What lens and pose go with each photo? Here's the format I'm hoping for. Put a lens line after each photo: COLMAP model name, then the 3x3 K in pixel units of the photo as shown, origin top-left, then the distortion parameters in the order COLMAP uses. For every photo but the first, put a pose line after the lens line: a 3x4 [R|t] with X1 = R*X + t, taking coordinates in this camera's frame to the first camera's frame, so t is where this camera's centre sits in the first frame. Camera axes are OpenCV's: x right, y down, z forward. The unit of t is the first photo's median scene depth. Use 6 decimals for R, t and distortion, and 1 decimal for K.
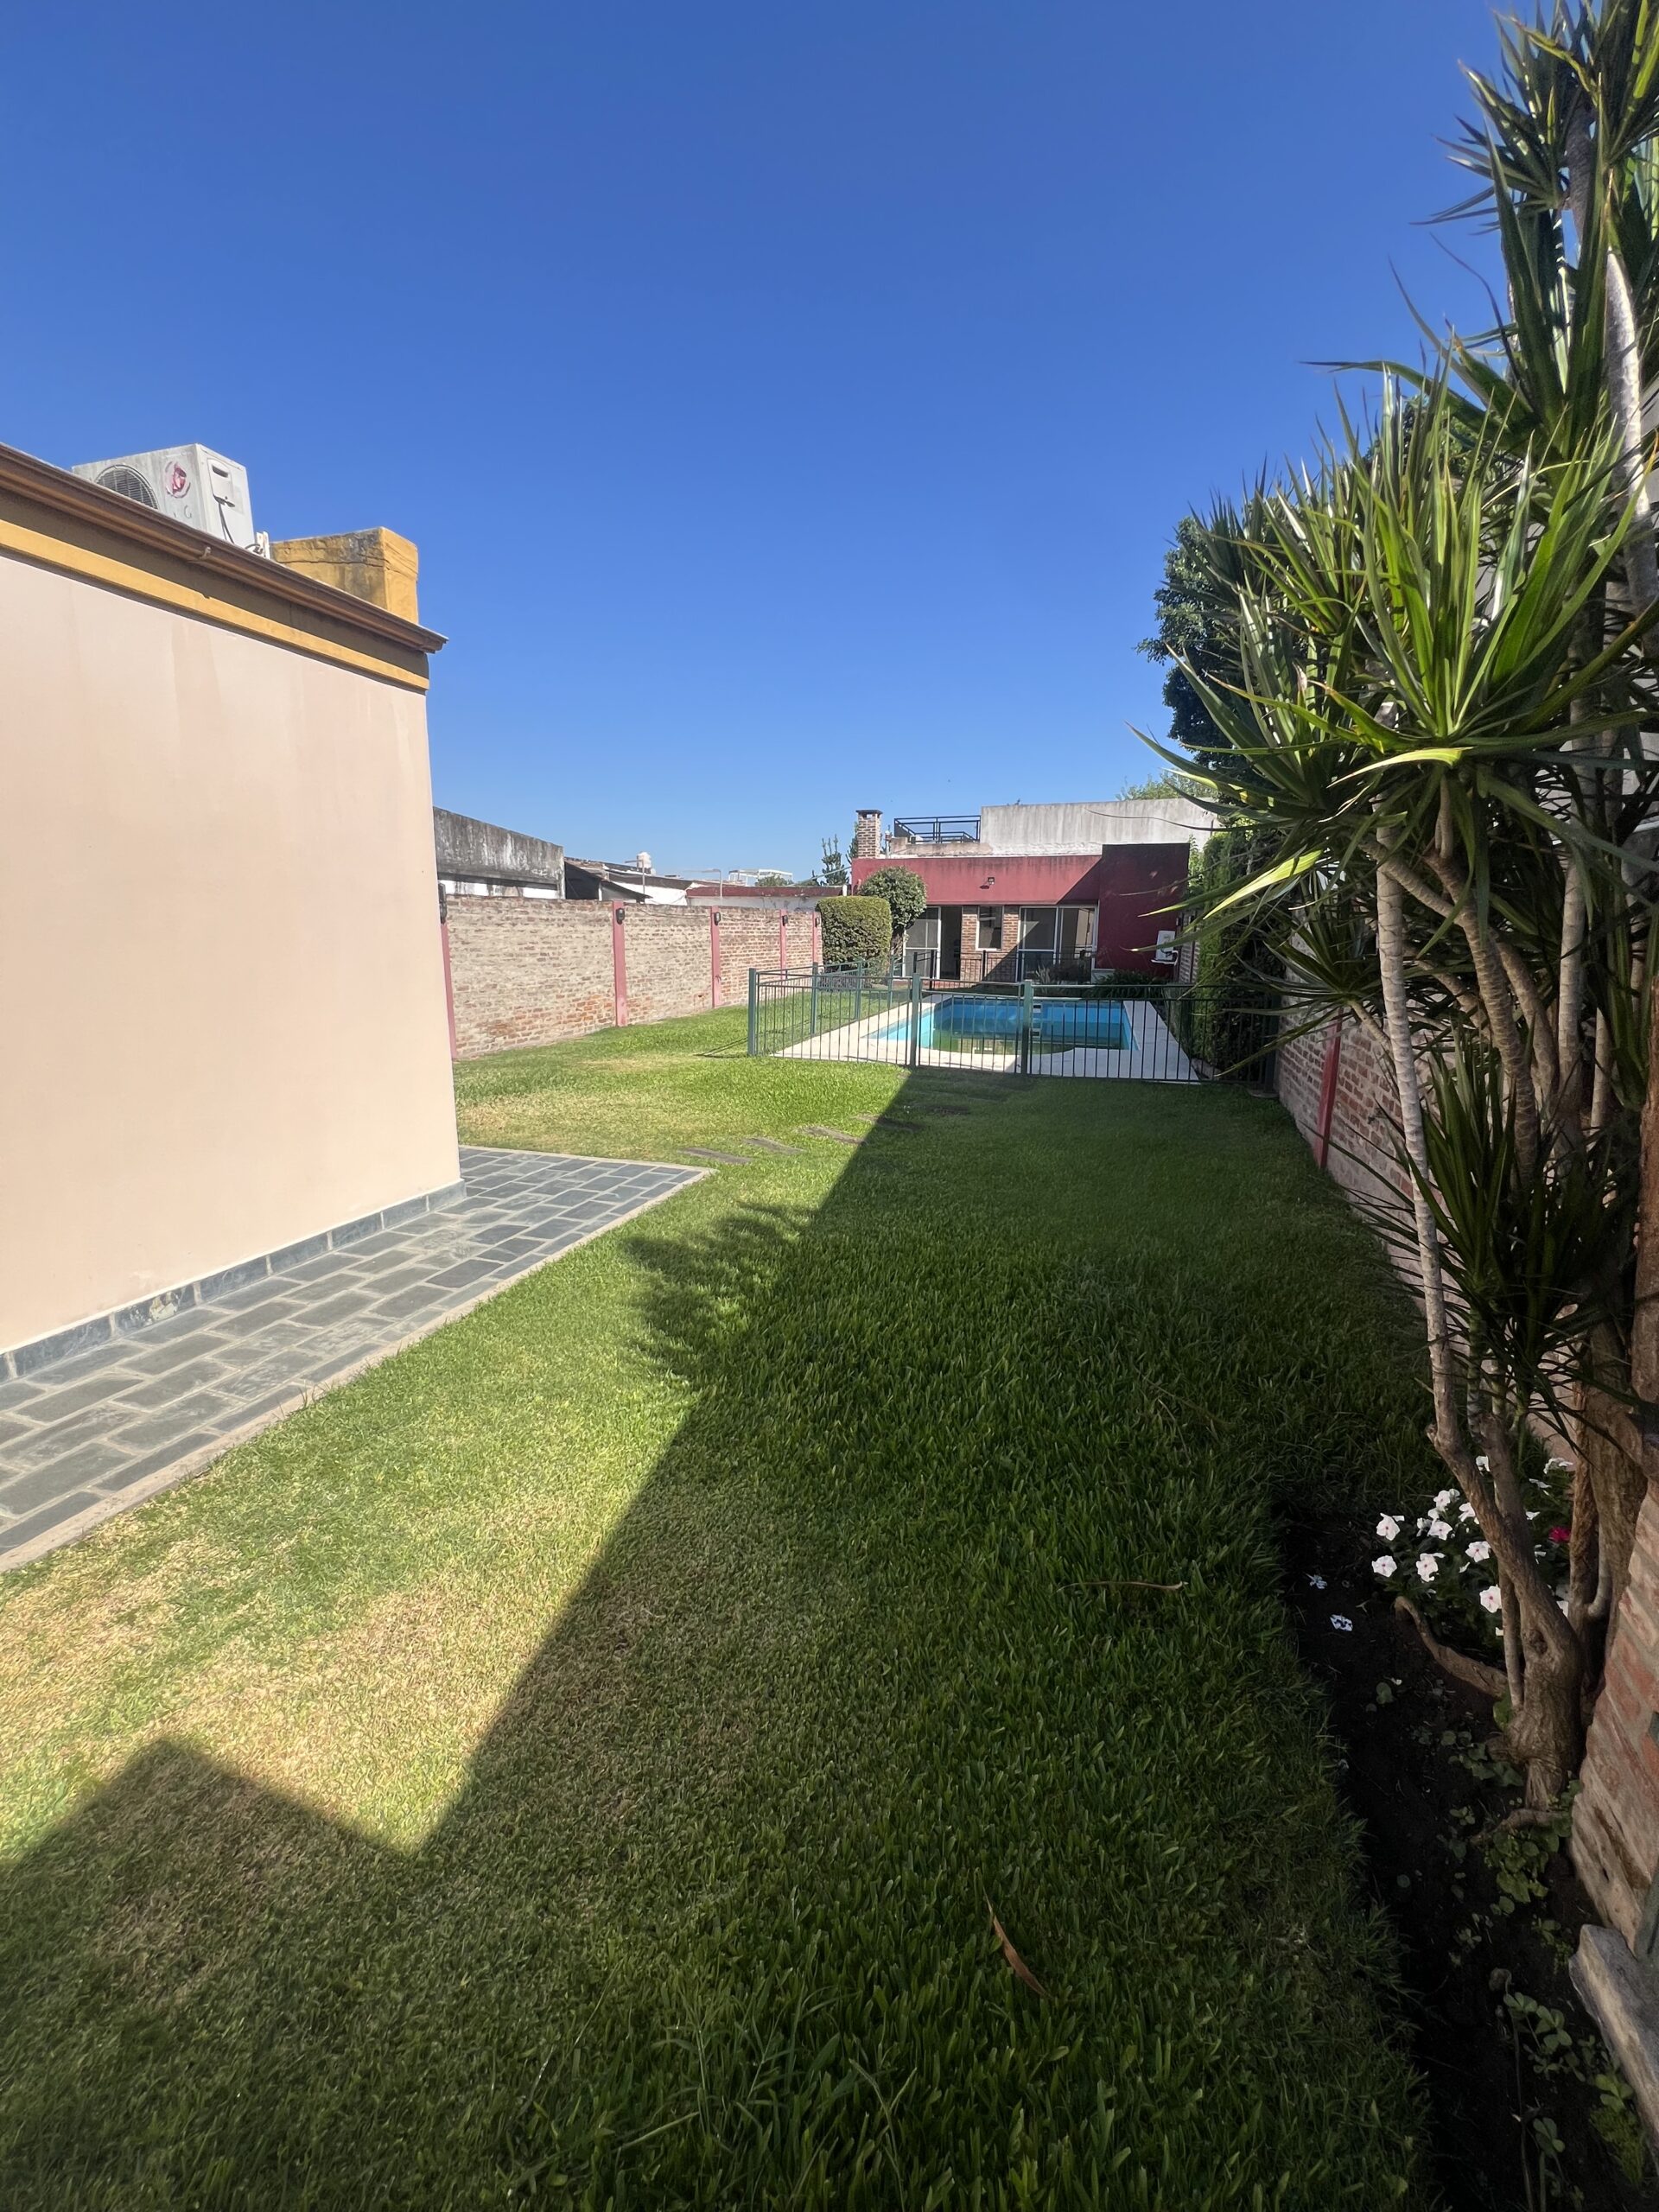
lens RADIAL K [[885.9, 0, 833.0], [0, 885.9, 1101.5], [0, 0, 1]] dist [-0.004956, 0.001585]
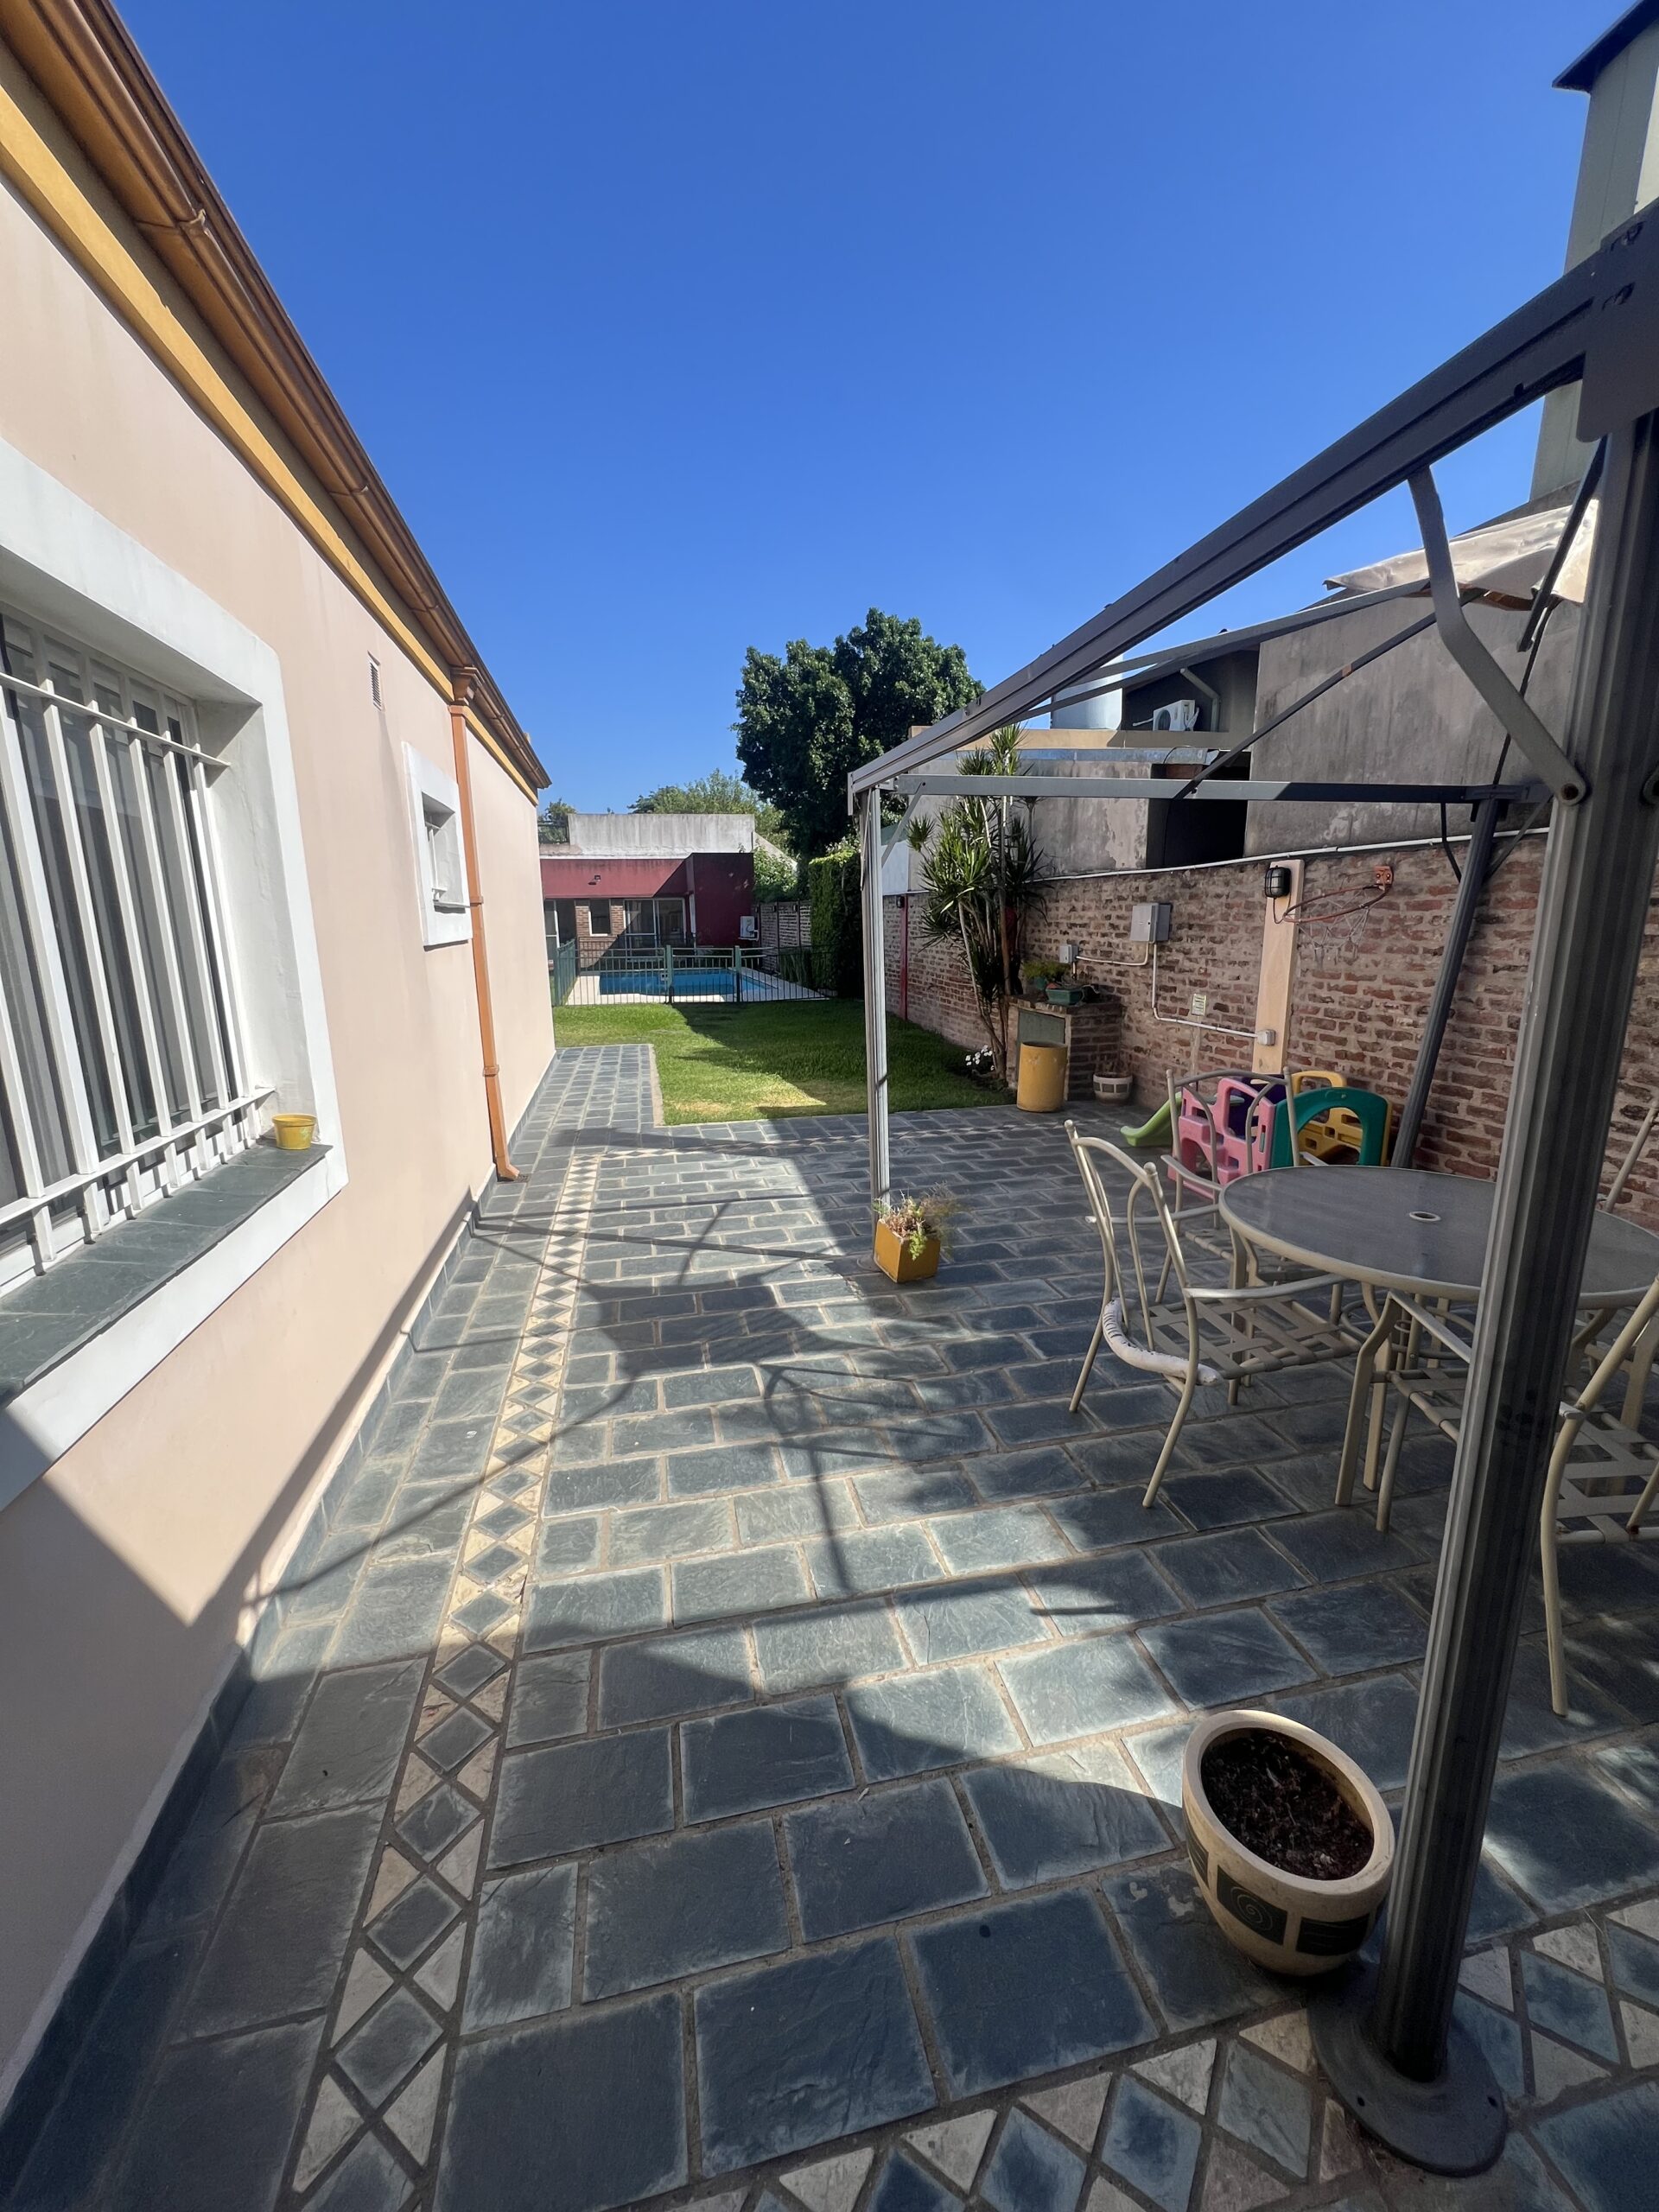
lens RADIAL K [[885.9, 0, 833.0], [0, 885.9, 1101.5], [0, 0, 1]] dist [-0.004956, 0.001585]
pose [[0.857999, -0.123085, 0.498685, -0.338577], [0.116816, 0.992183, 0.043906, 0.072506], [-0.500191, 0.020583, 0.865670, -0.380778]]
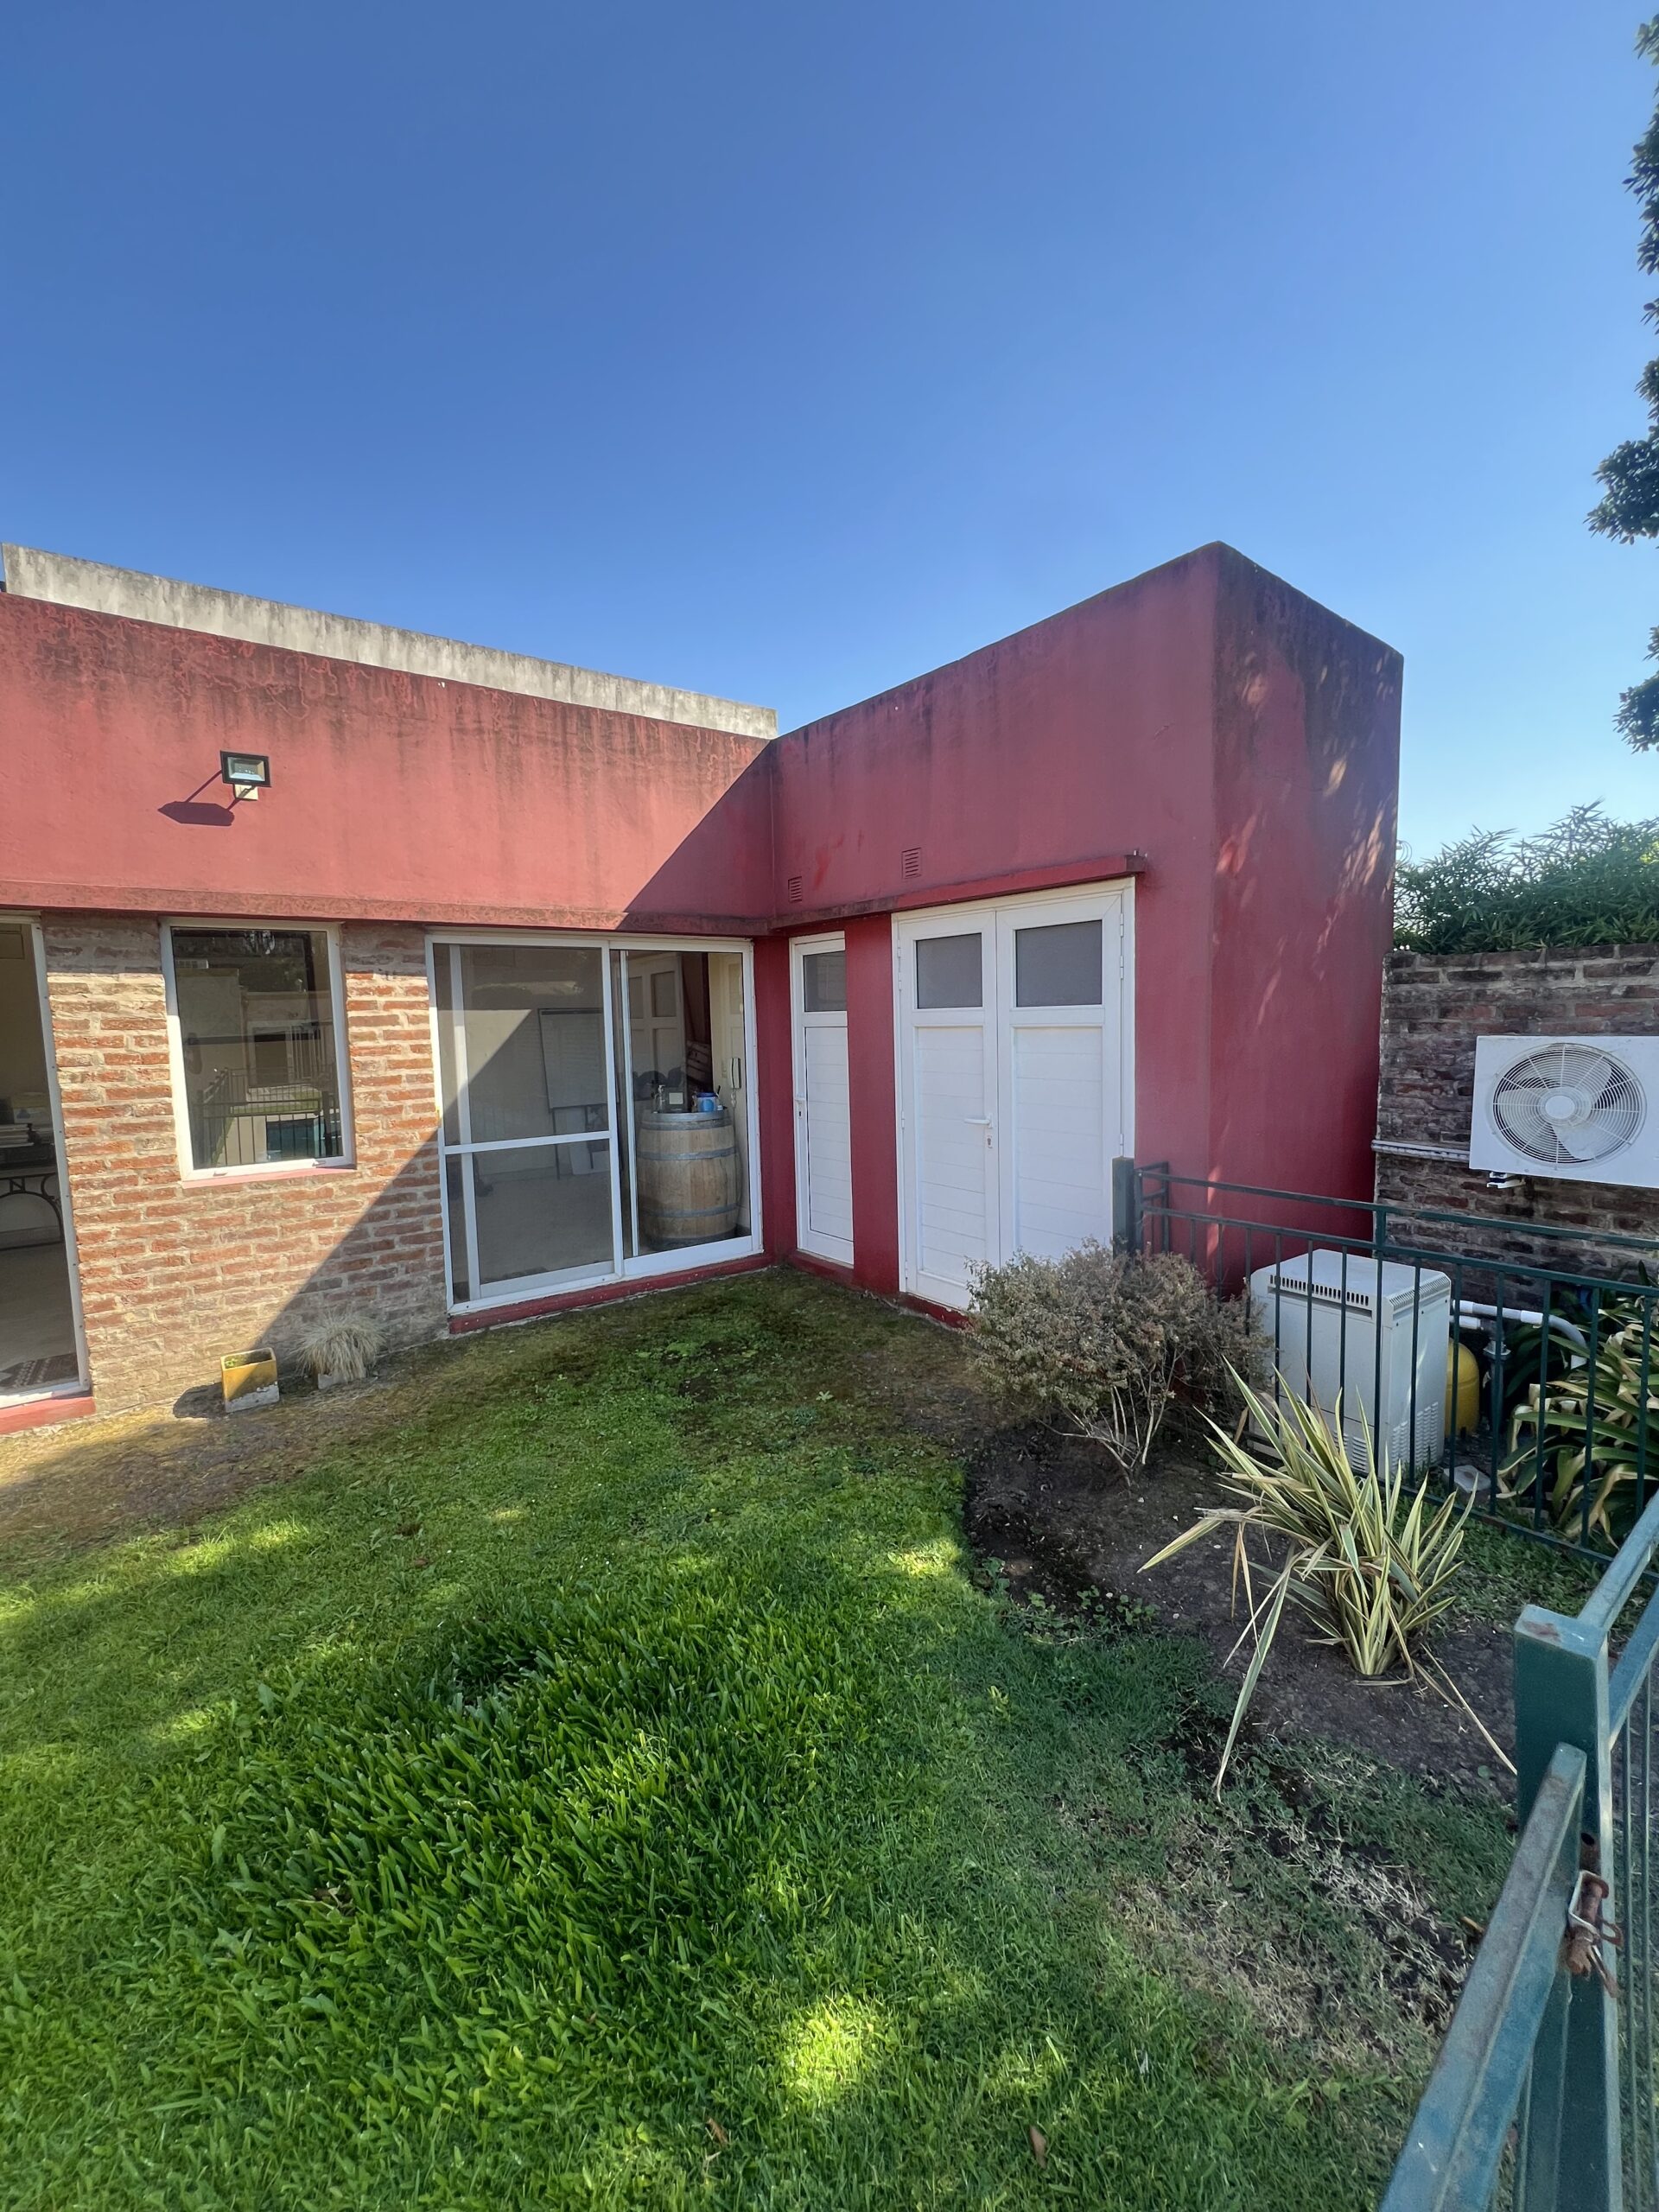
lens RADIAL K [[885.9, 0, 833.0], [0, 885.9, 1101.5], [0, 0, 1]] dist [-0.004956, 0.001585]
pose [[0.567965, -0.100221, 0.816928, 0.175694], [0.184672, 0.982769, -0.007825, -0.296270], [-0.802067, 0.155308, 0.576687, 1.465659]]
